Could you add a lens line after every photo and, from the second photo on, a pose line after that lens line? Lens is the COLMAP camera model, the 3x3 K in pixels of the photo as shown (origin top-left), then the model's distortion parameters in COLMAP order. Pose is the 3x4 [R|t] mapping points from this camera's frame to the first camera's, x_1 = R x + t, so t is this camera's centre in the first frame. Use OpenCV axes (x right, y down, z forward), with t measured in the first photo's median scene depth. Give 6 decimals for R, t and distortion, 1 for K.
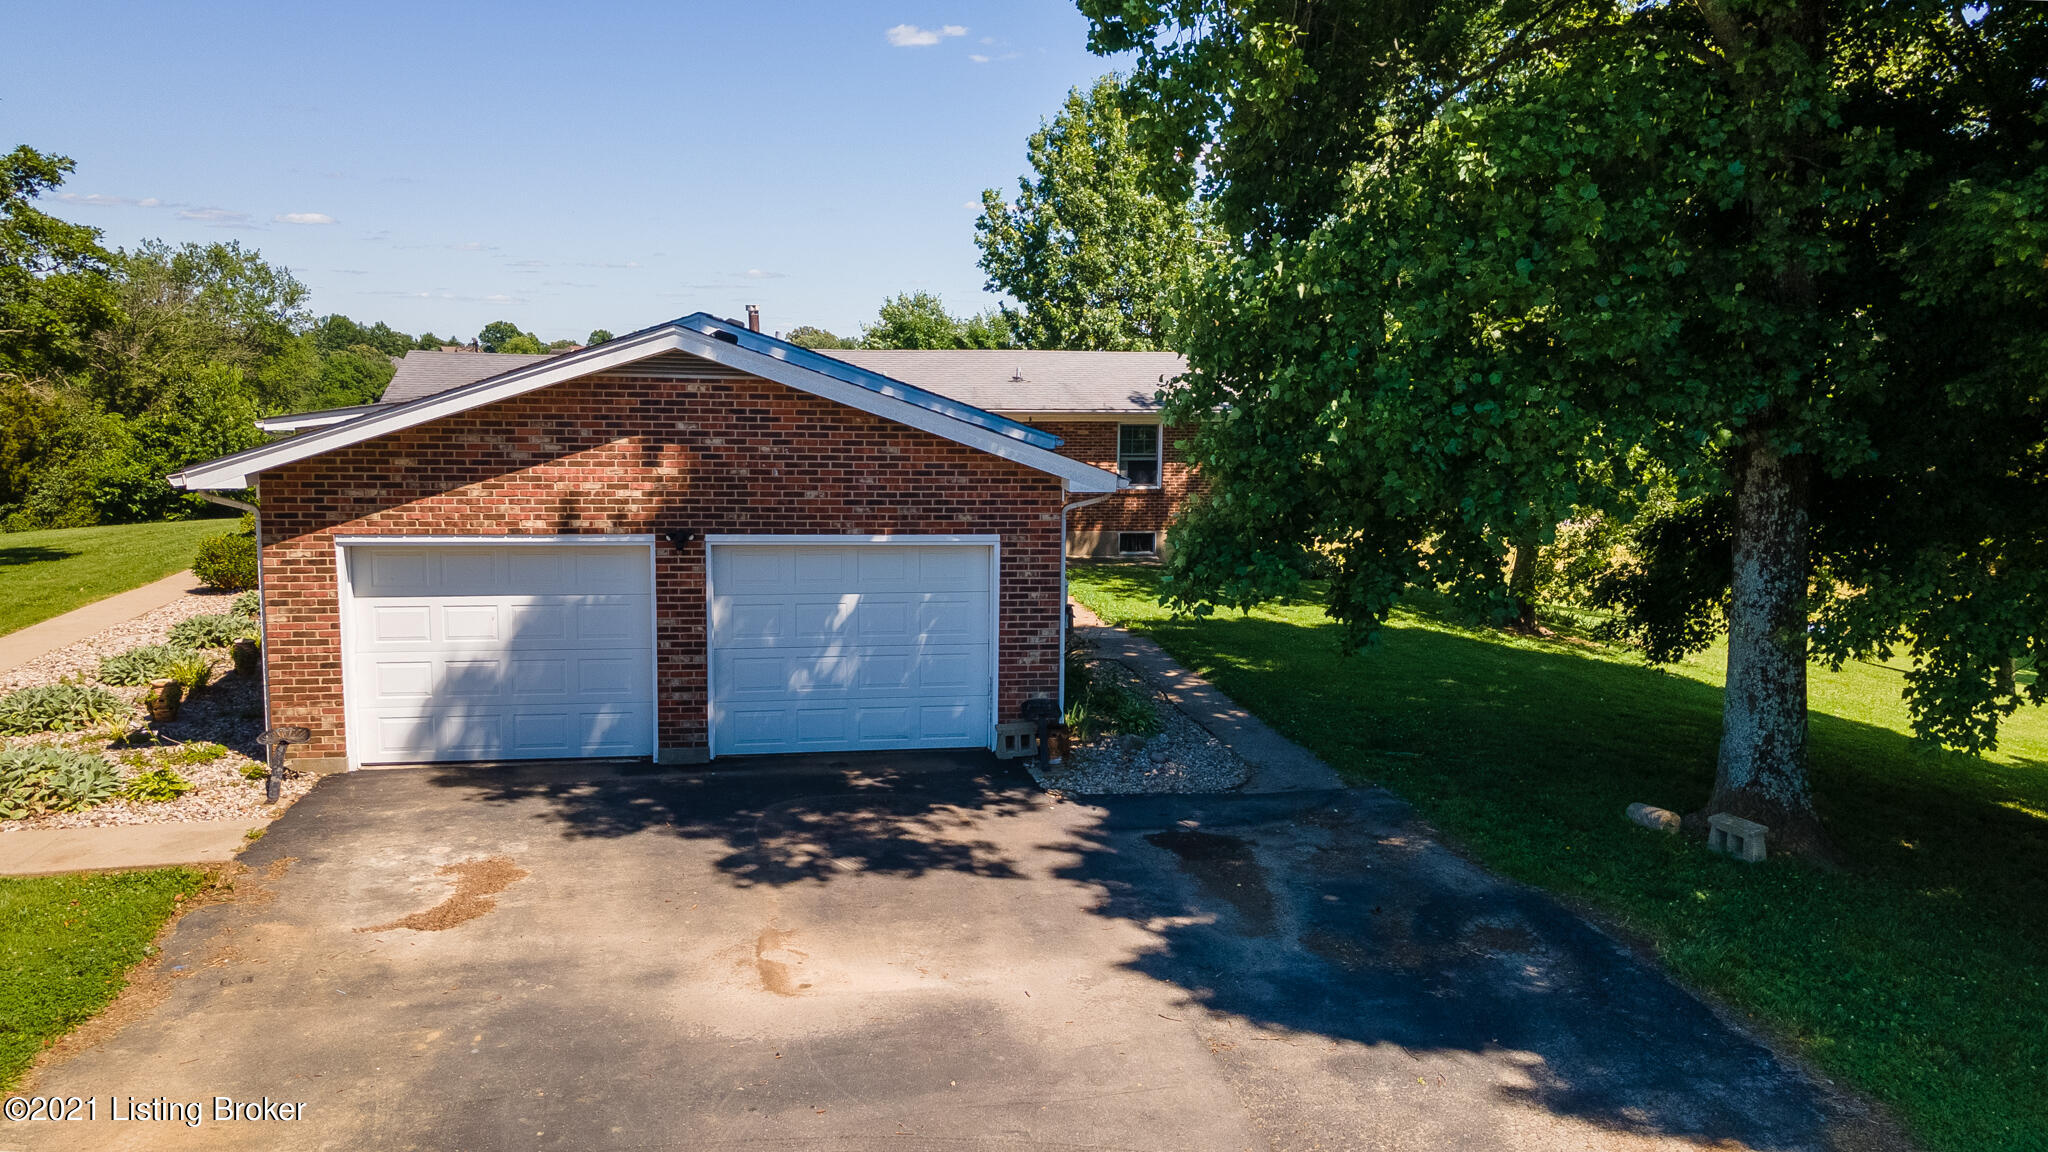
lens RADIAL K [[1525.9, 0, 1029.1], [0, 1525.9, 576.1], [0, 0, 1]] dist [0.051188, -0.004937]
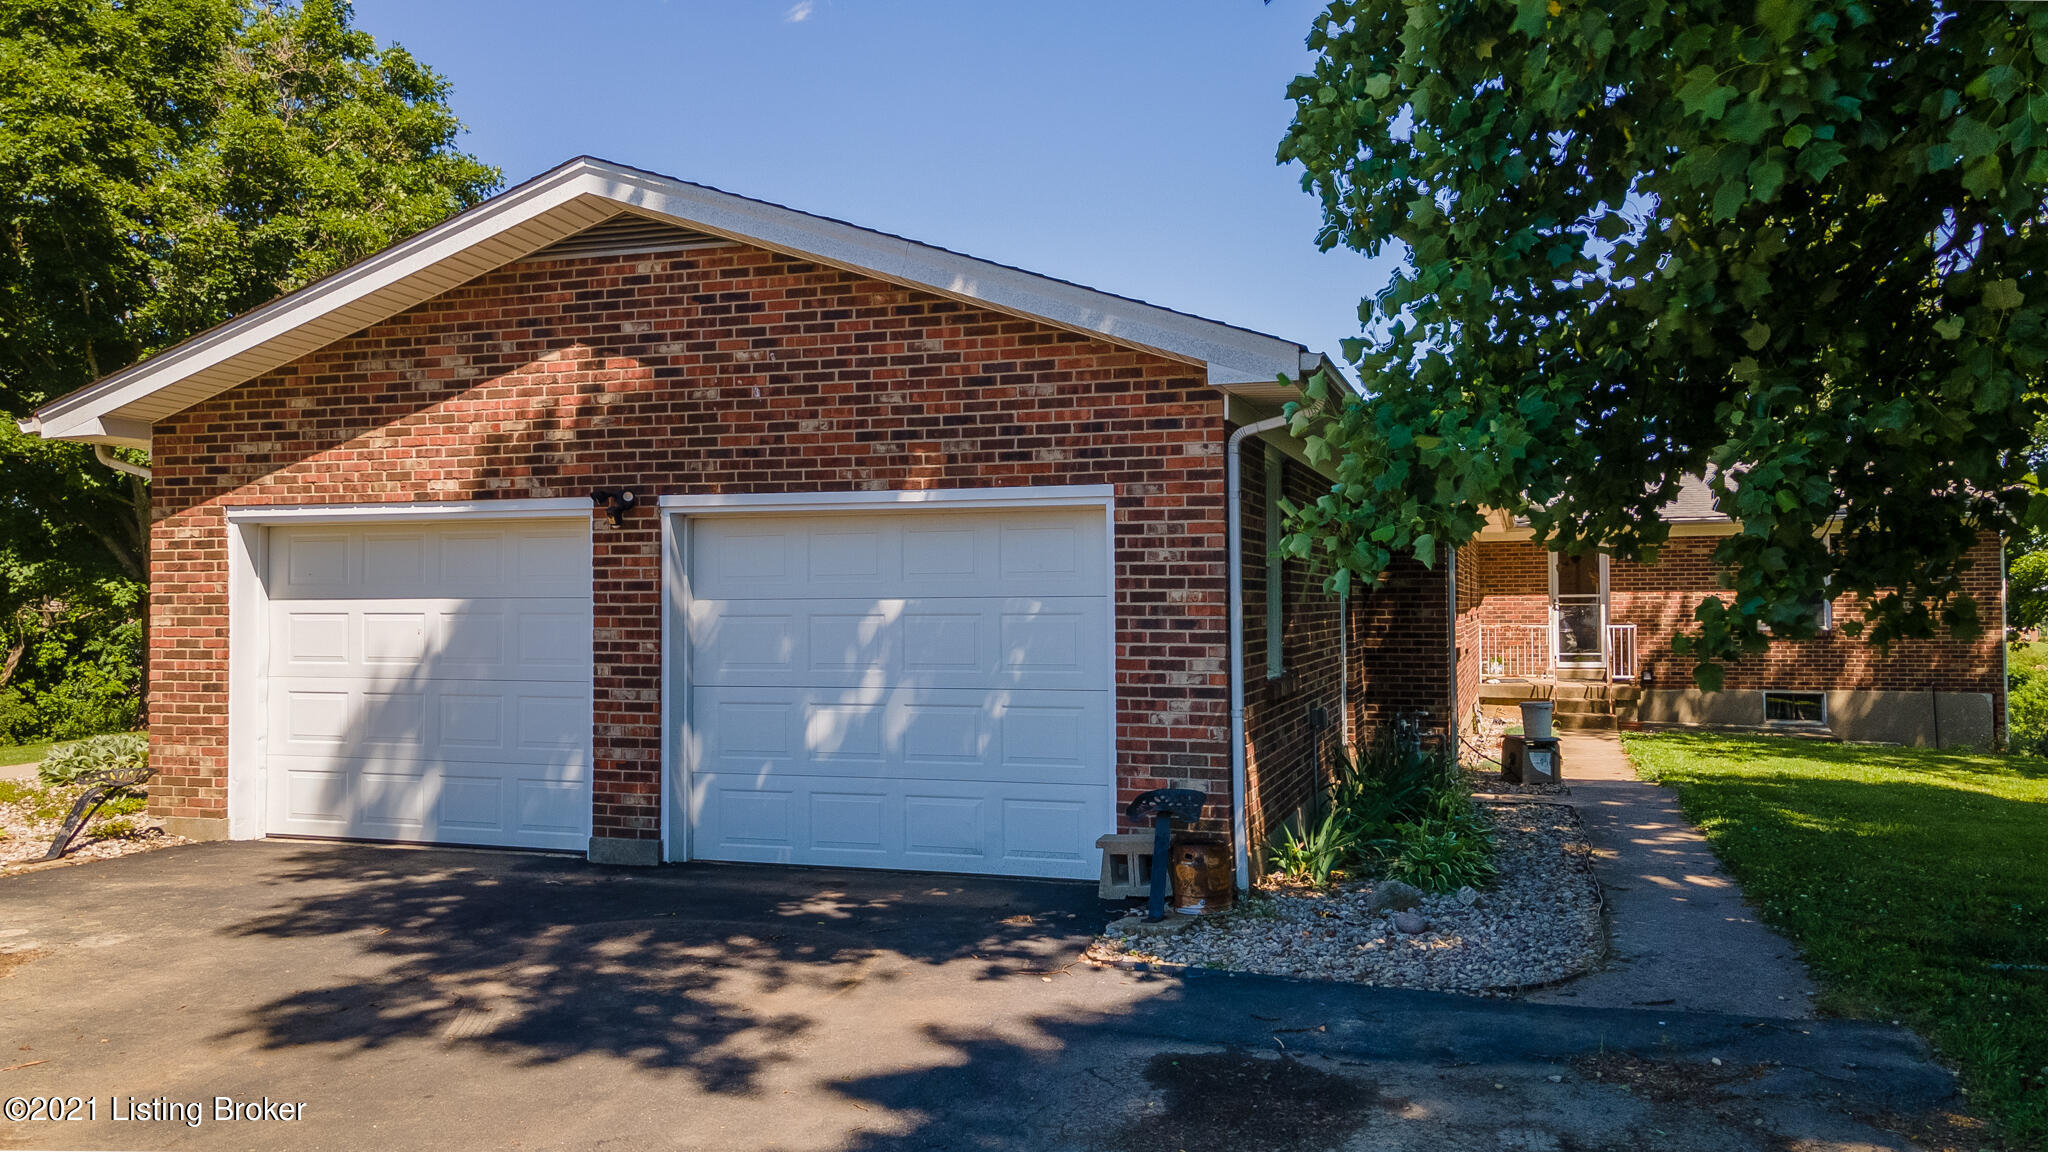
lens RADIAL K [[1525.9, 0, 1016.3], [0, 1525.9, 577.2], [0, 0, 1]] dist [0.051188, -0.004937]
pose [[0.881061, -0.026517, -0.472258, 0.218067], [-0.047757, 0.988338, -0.144592, 0.091064], [0.470585, 0.149948, 0.869520, 0.522028]]
